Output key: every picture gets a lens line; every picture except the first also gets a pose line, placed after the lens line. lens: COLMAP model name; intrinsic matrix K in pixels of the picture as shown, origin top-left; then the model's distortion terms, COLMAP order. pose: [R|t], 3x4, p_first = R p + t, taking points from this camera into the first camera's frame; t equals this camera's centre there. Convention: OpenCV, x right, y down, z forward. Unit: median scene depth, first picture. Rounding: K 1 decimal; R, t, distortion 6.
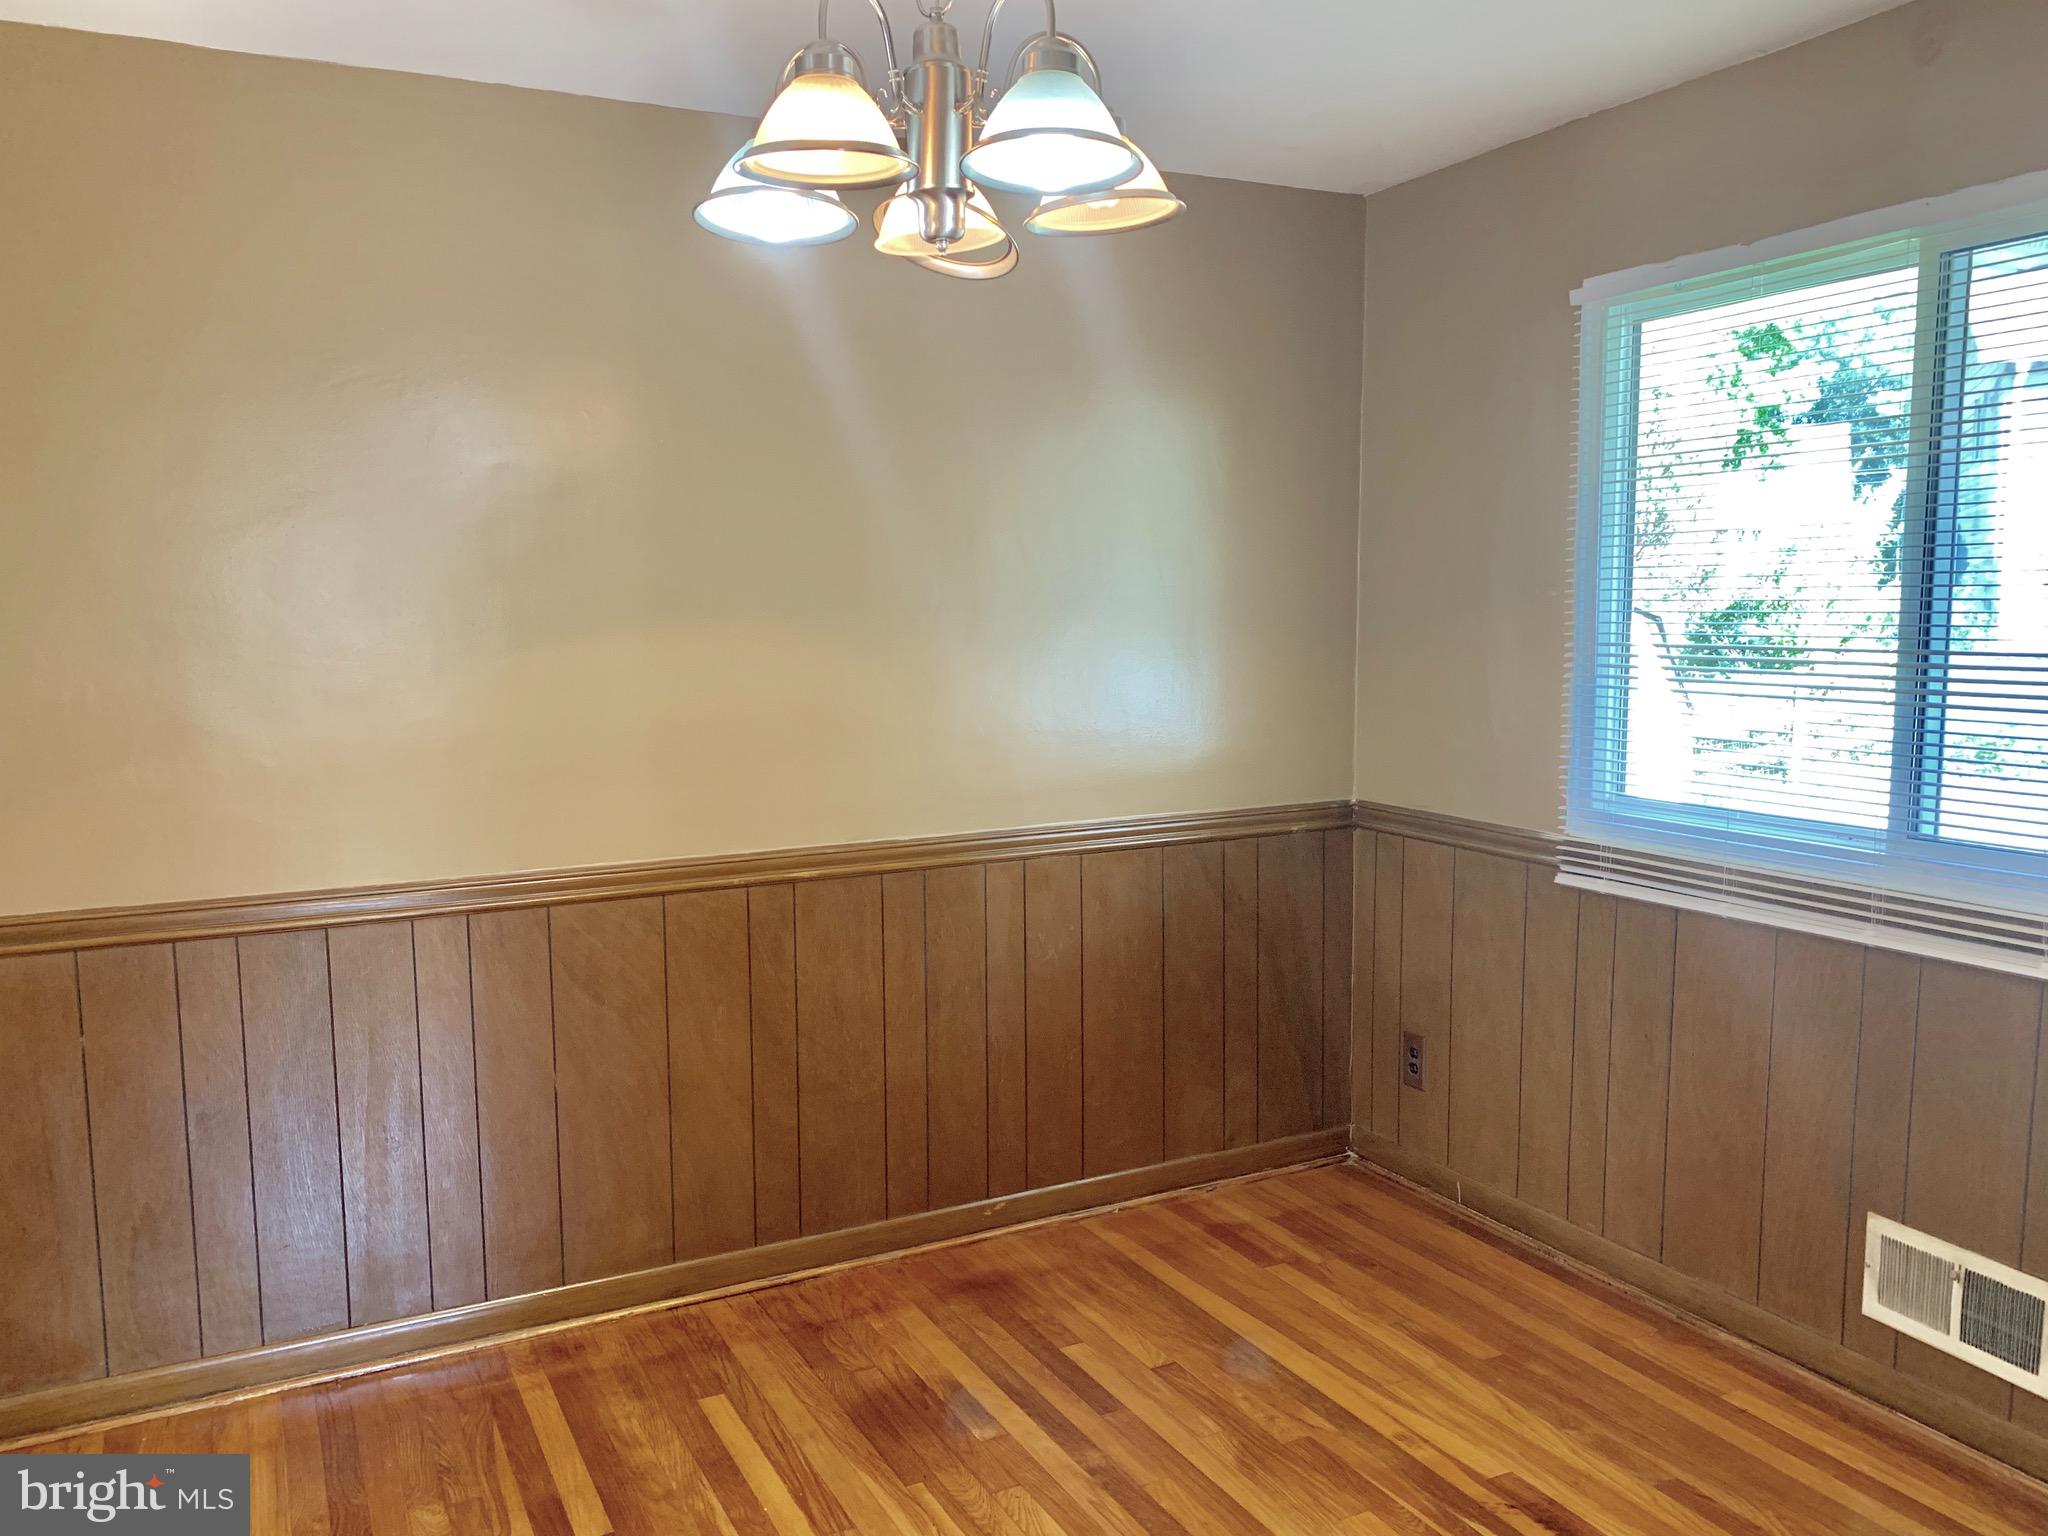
lens RADIAL K [[1554.9, 0, 1024.0], [0, 1554.9, 768.0], [0, 0, 1]] dist [-0.043833, 0.062770]
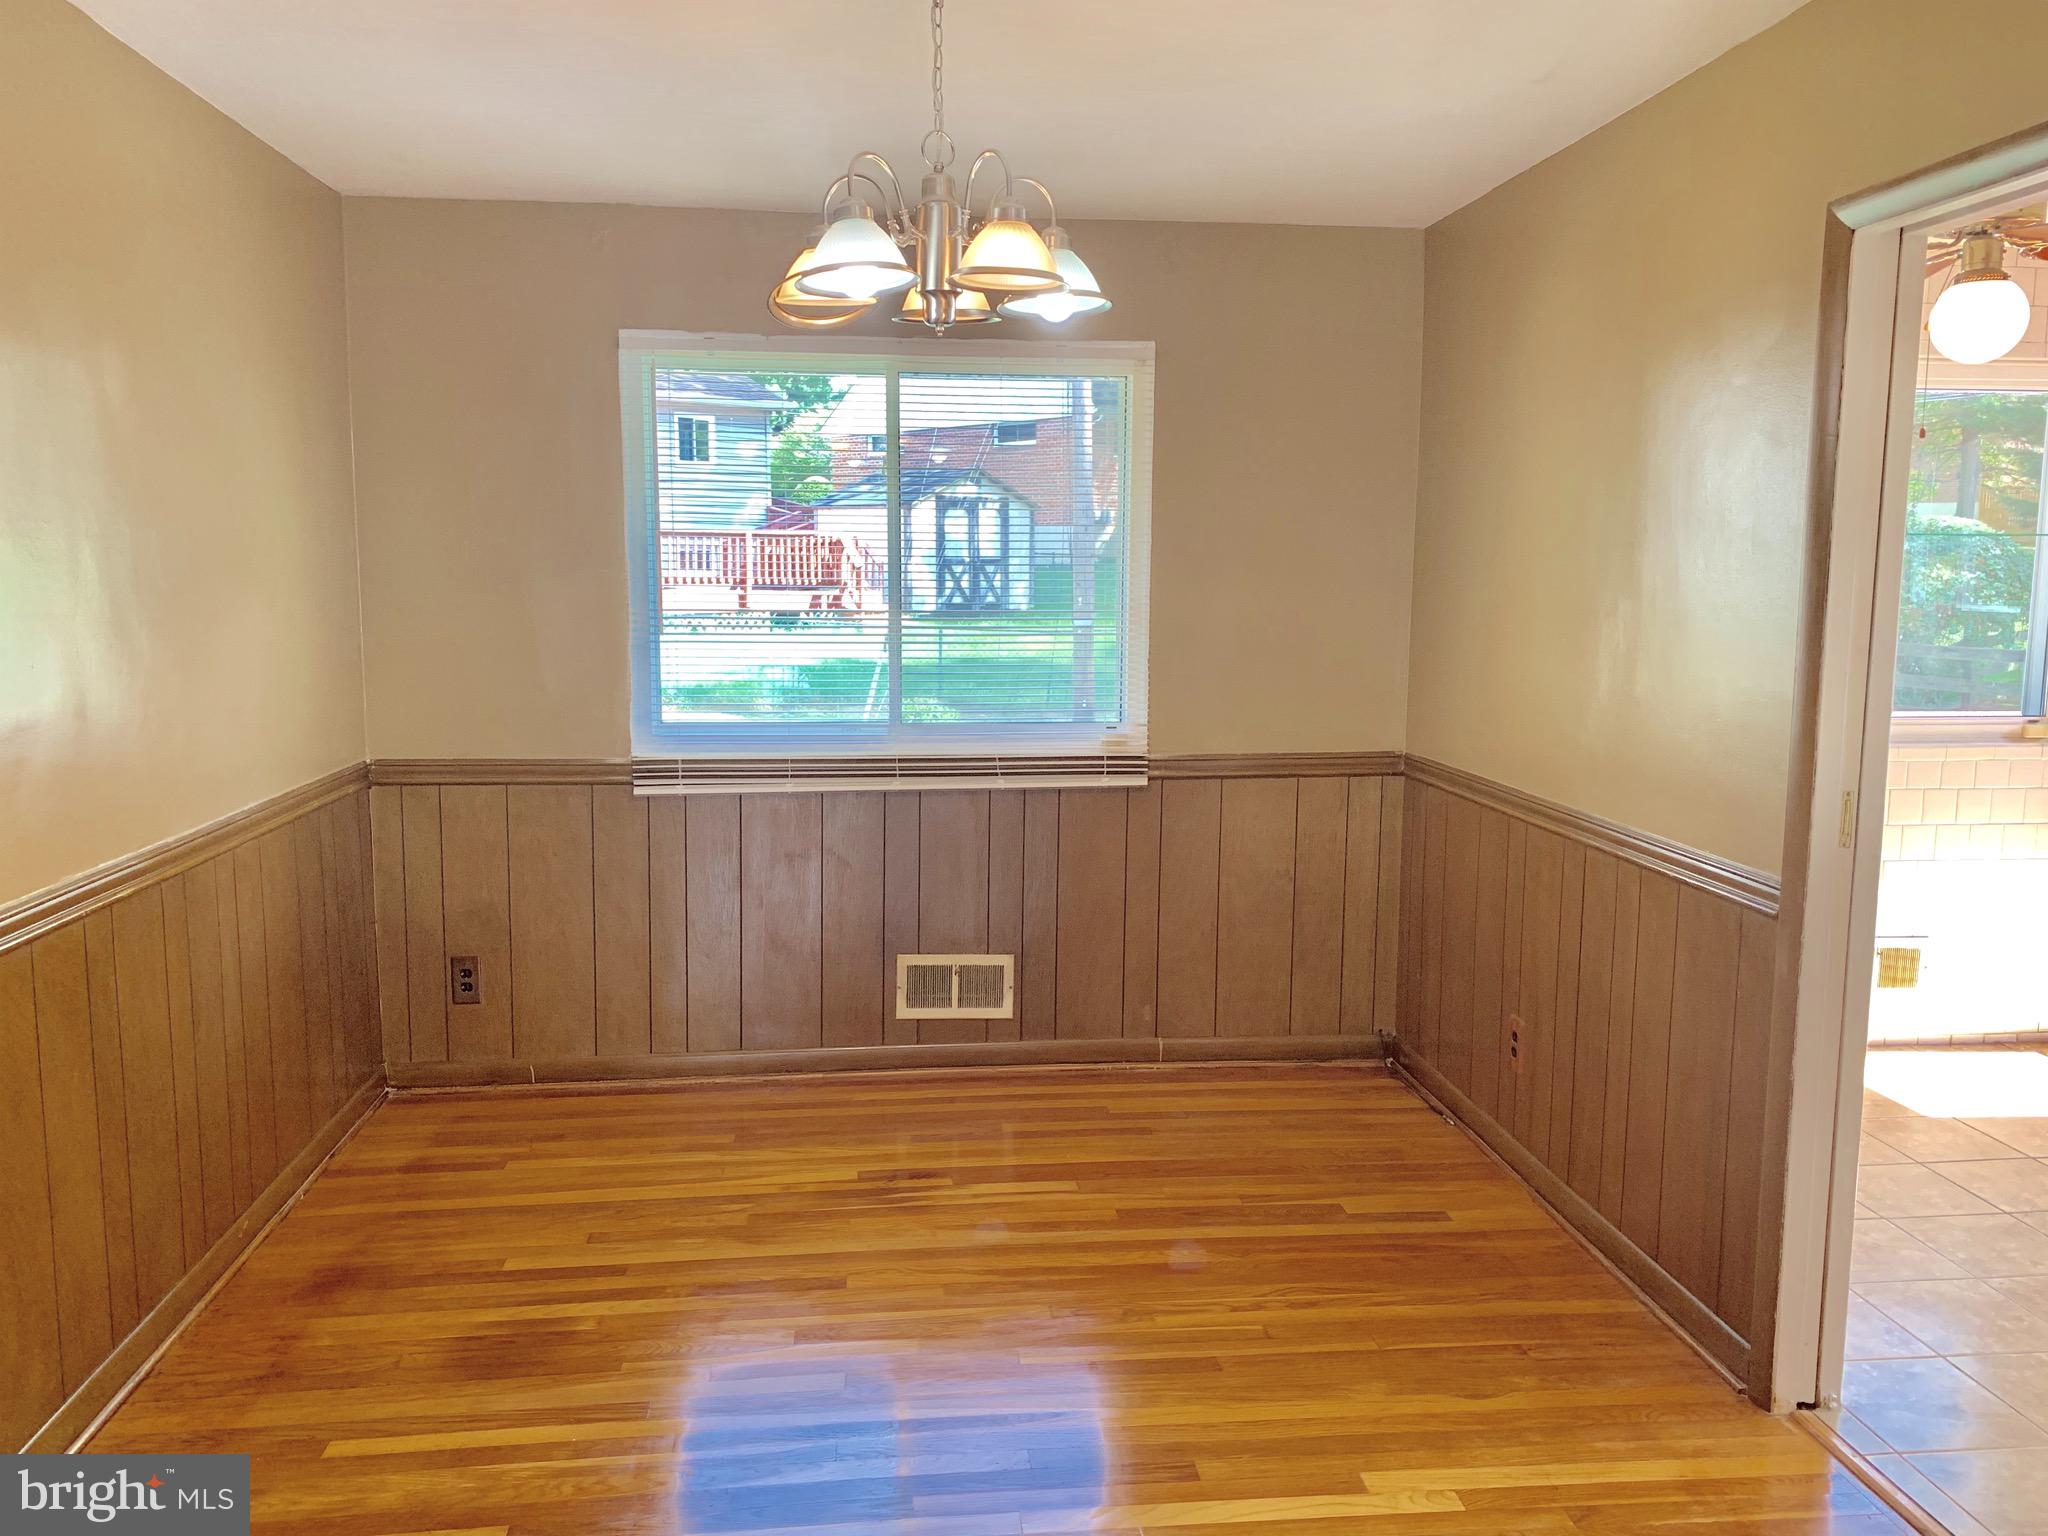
lens RADIAL K [[1564.1, 0, 1024.0], [0, 1564.1, 768.0], [0, 0, 1]] dist [0.104500, -0.203051]
pose [[0.365331, -0.115862, 0.923639, -0.796373], [0.090607, 0.991938, 0.088592, -0.037954], [-0.926457, 0.051323, 0.372884, 0.219687]]
